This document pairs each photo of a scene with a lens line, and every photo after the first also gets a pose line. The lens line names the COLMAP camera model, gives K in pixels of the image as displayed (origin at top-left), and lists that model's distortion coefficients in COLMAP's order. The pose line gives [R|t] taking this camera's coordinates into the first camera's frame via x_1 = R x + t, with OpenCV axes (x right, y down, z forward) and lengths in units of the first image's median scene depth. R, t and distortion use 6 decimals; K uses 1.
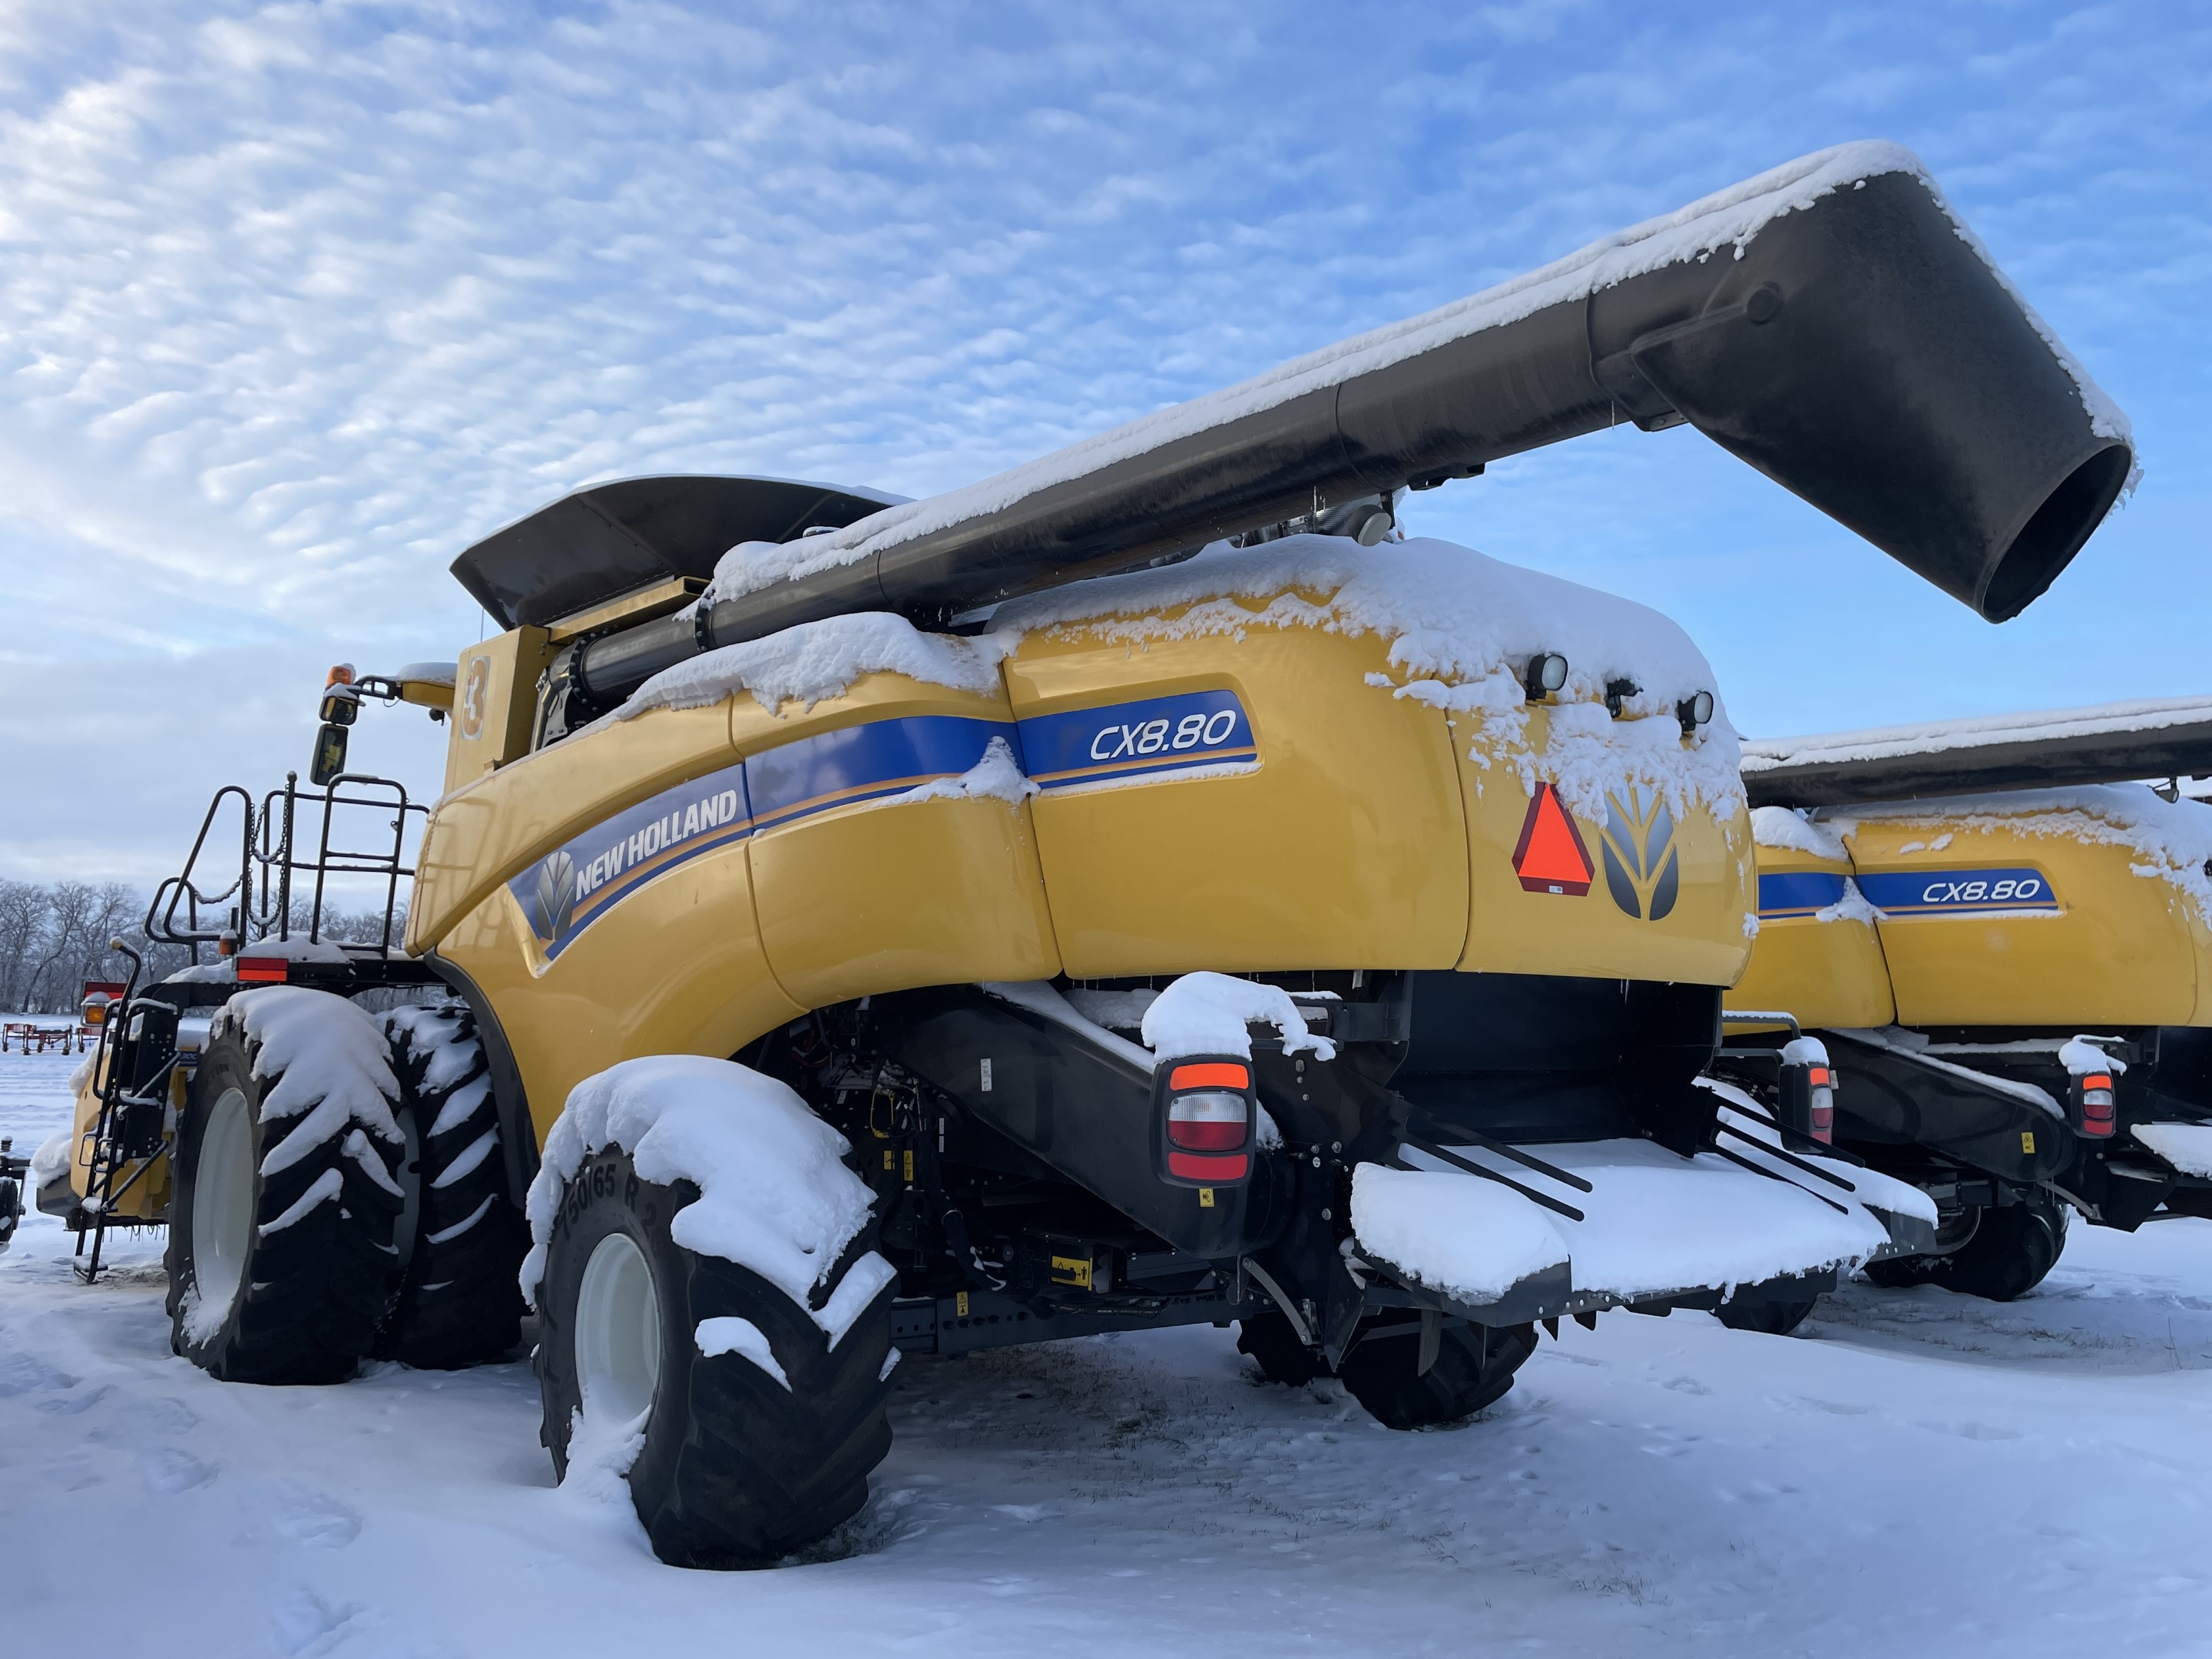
lens RADIAL K [[1670.2, 0, 1108.2], [0, 1670.2, 825.4], [0, 0, 1]] dist [0.123110, -0.186396]
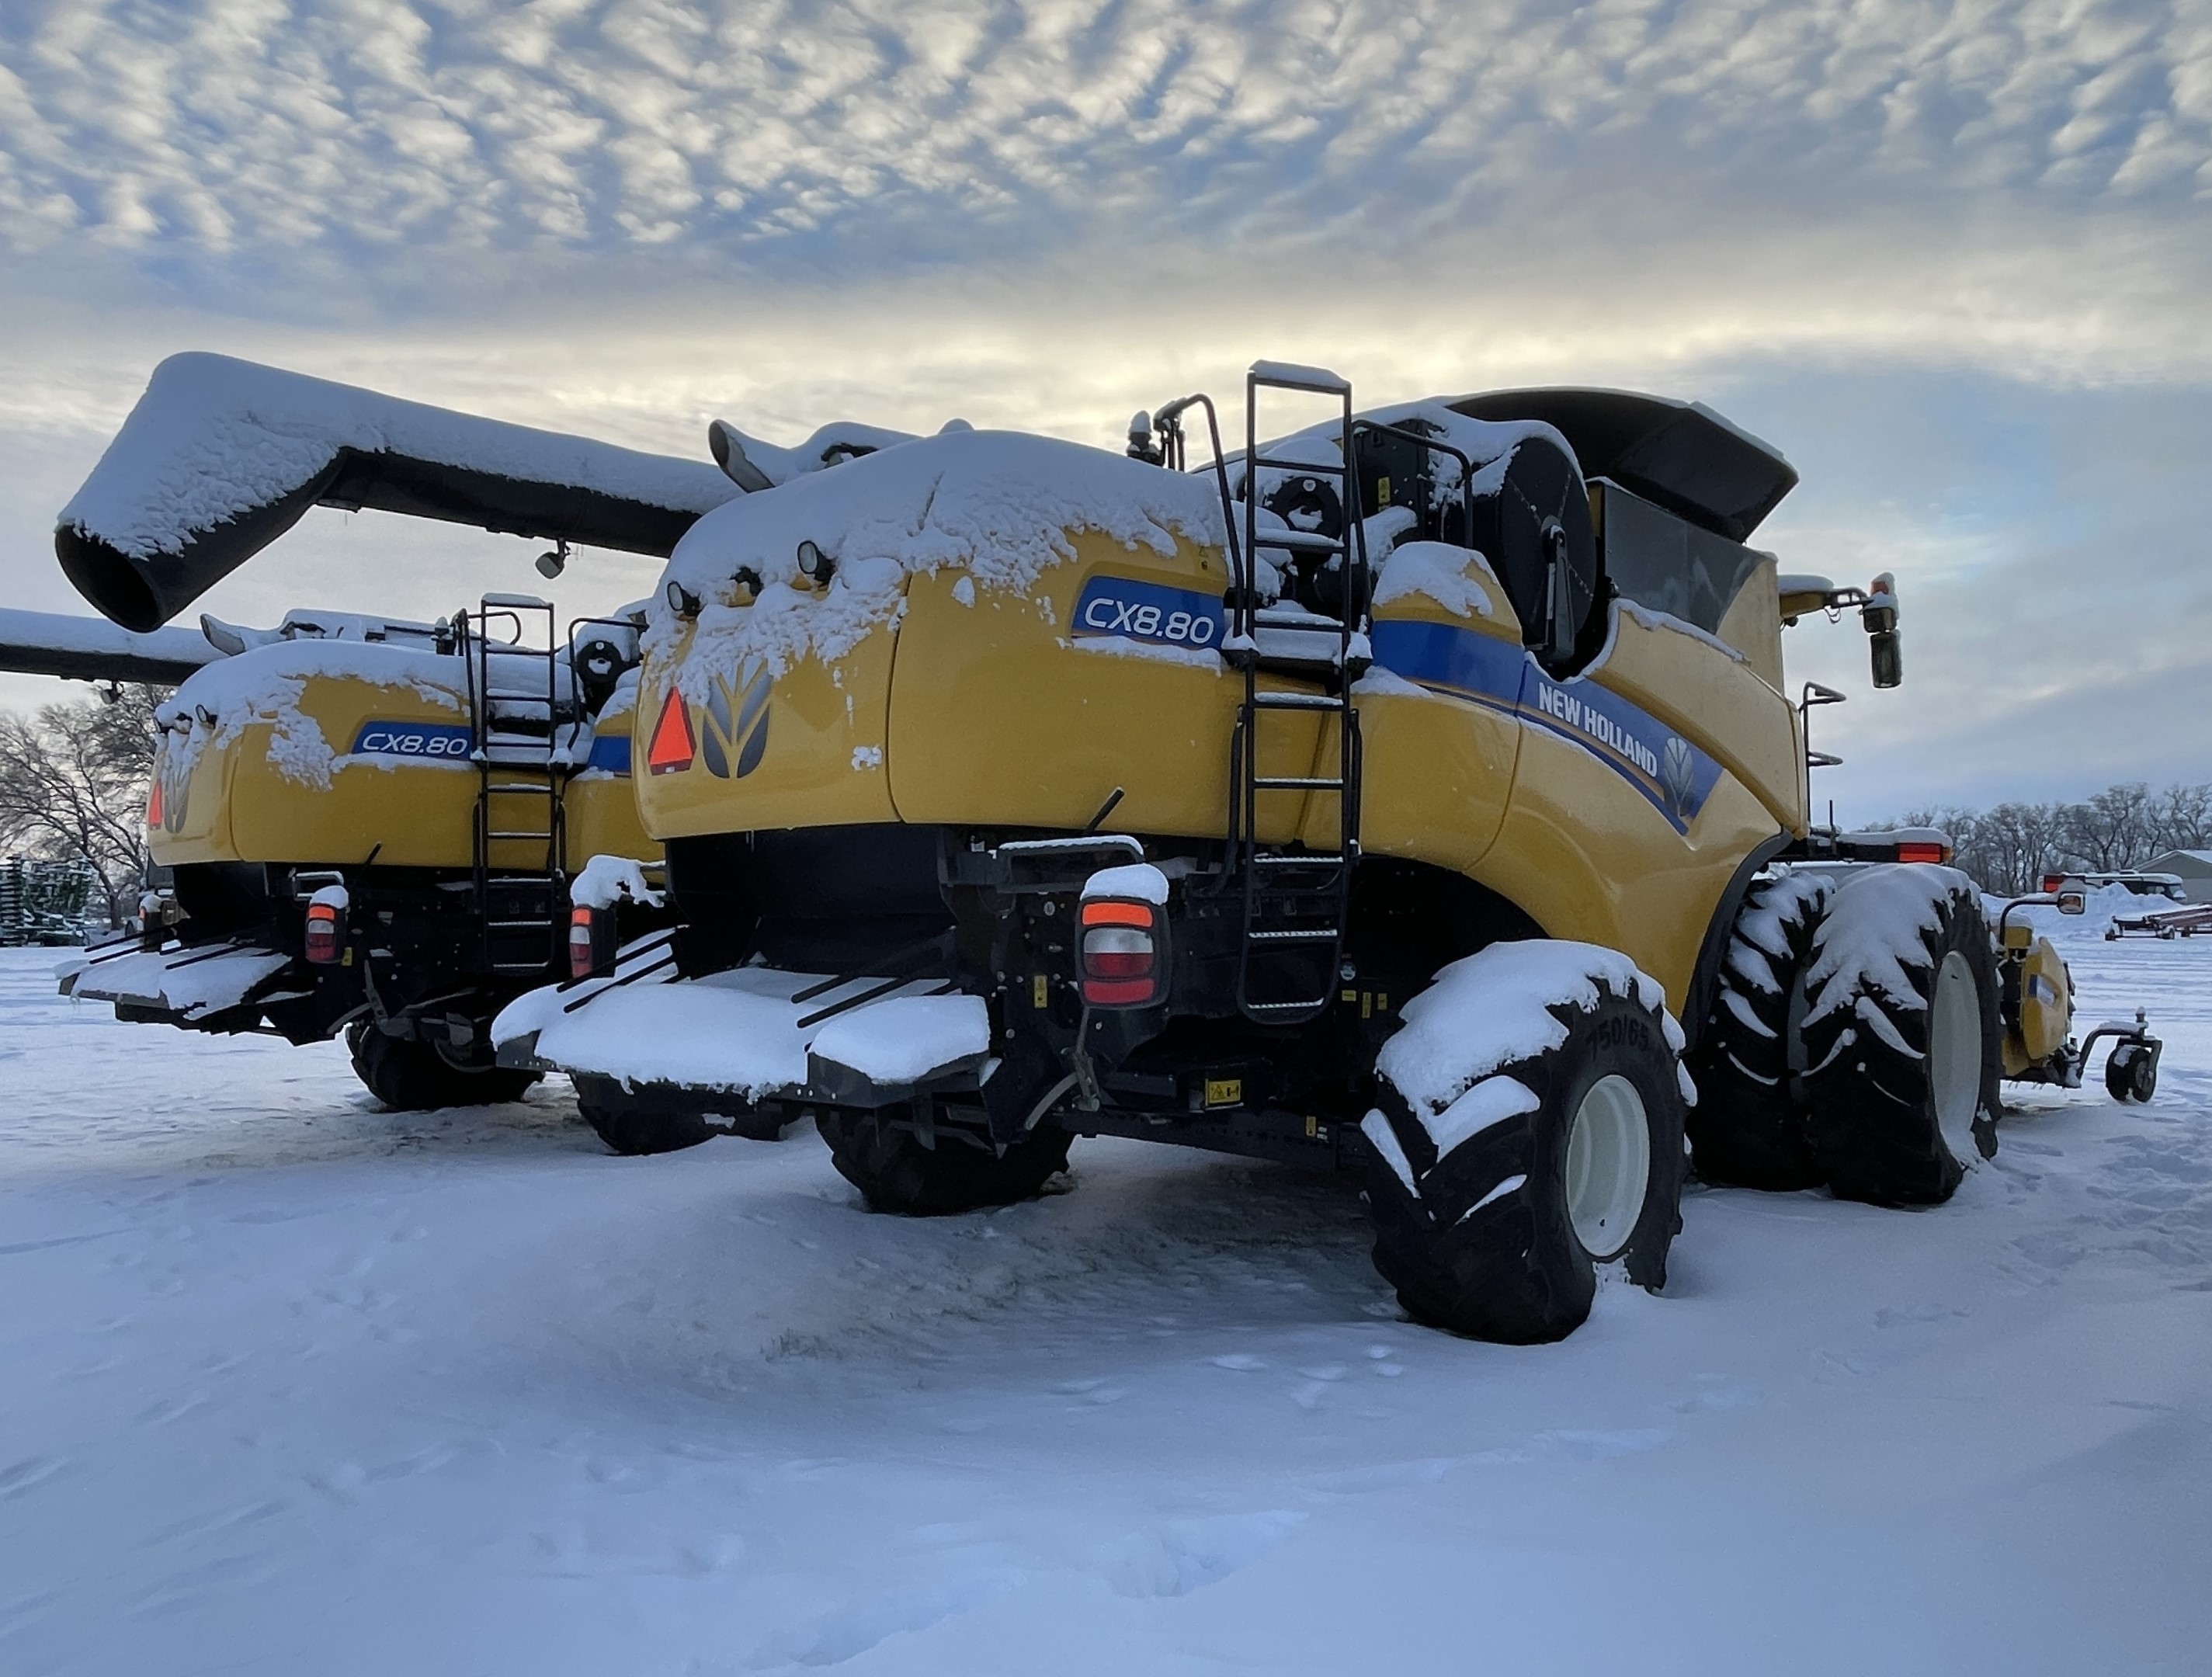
lens RADIAL K [[1404.5, 0, 1106.0], [0, 1404.5, 838.5], [0, 0, 1]] dist [-0.002292, -0.000300]
pose [[0.140269, -0.074220, -0.987328, 1.236576], [0.127890, 0.990191, -0.056266, 0.174439], [0.981819, -0.118377, 0.148385, 1.051921]]
